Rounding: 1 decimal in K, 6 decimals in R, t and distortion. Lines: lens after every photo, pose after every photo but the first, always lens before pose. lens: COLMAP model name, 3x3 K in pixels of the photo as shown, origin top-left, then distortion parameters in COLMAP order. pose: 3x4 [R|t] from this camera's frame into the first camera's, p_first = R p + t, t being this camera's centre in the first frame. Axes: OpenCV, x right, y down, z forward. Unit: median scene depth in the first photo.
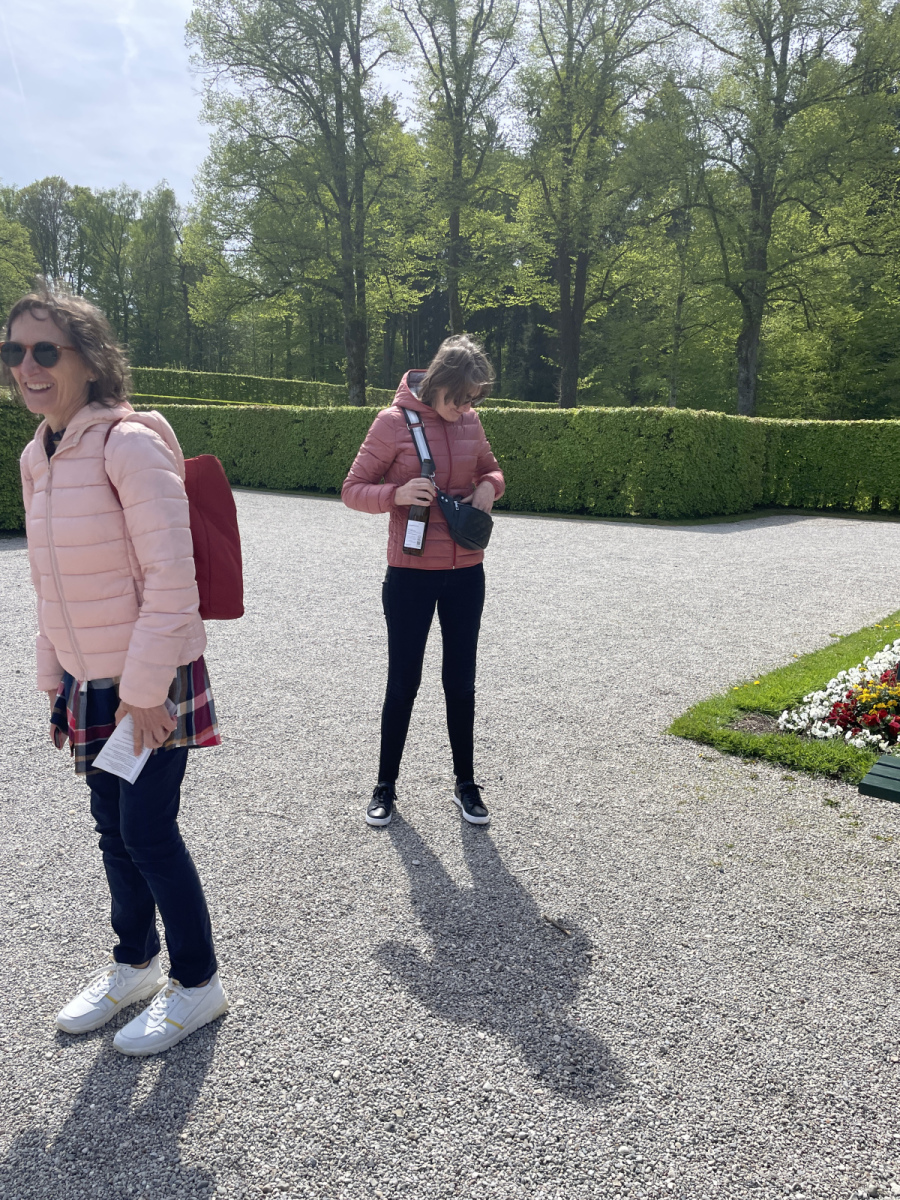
lens RADIAL K [[883.1, 0, 451.4], [0, 883.1, 609.1], [0, 0, 1]] dist [0.047391, -0.070913]
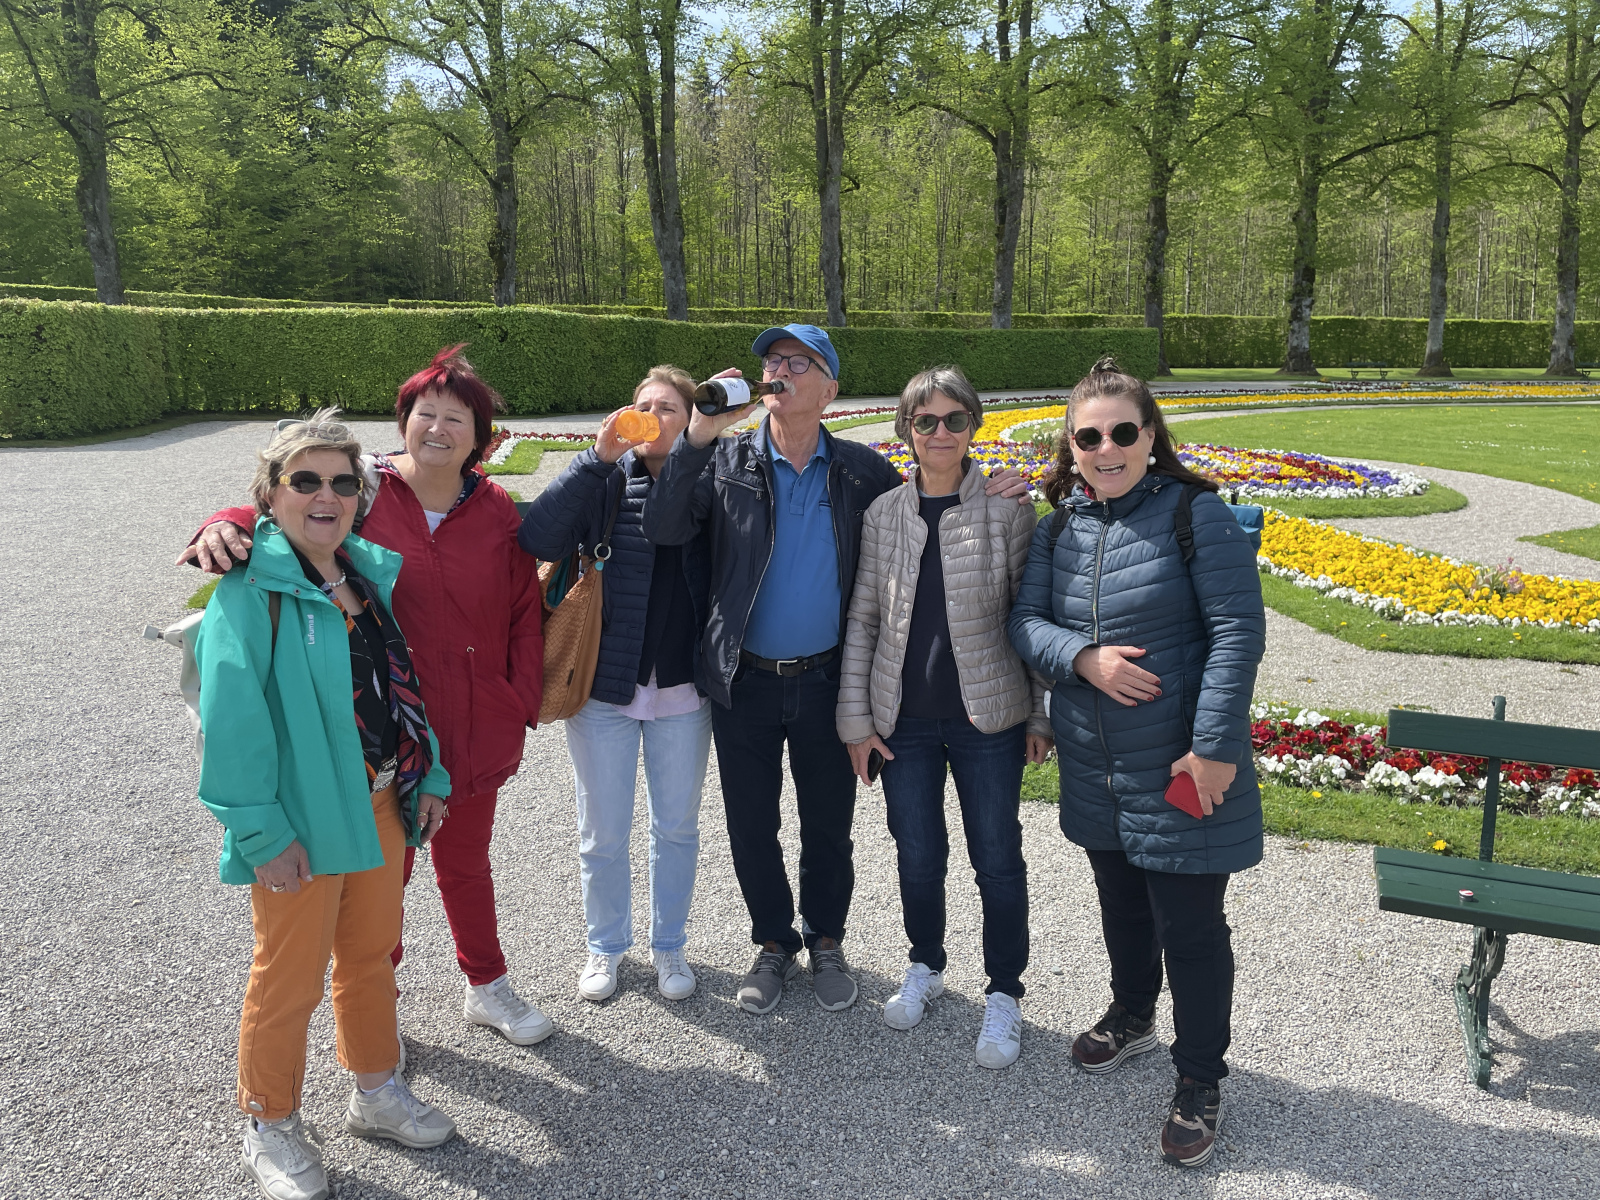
lens RADIAL K [[1177.5, 0, 799.2], [0, 1177.5, 608.3], [0, 0, 1]] dist [0.047391, -0.070913]
pose [[0.670187, -0.191610, 0.717032, -0.082650], [0.150479, 0.981115, 0.121532, 0.014836], [-0.726777, 0.026449, 0.686364, -0.170943]]
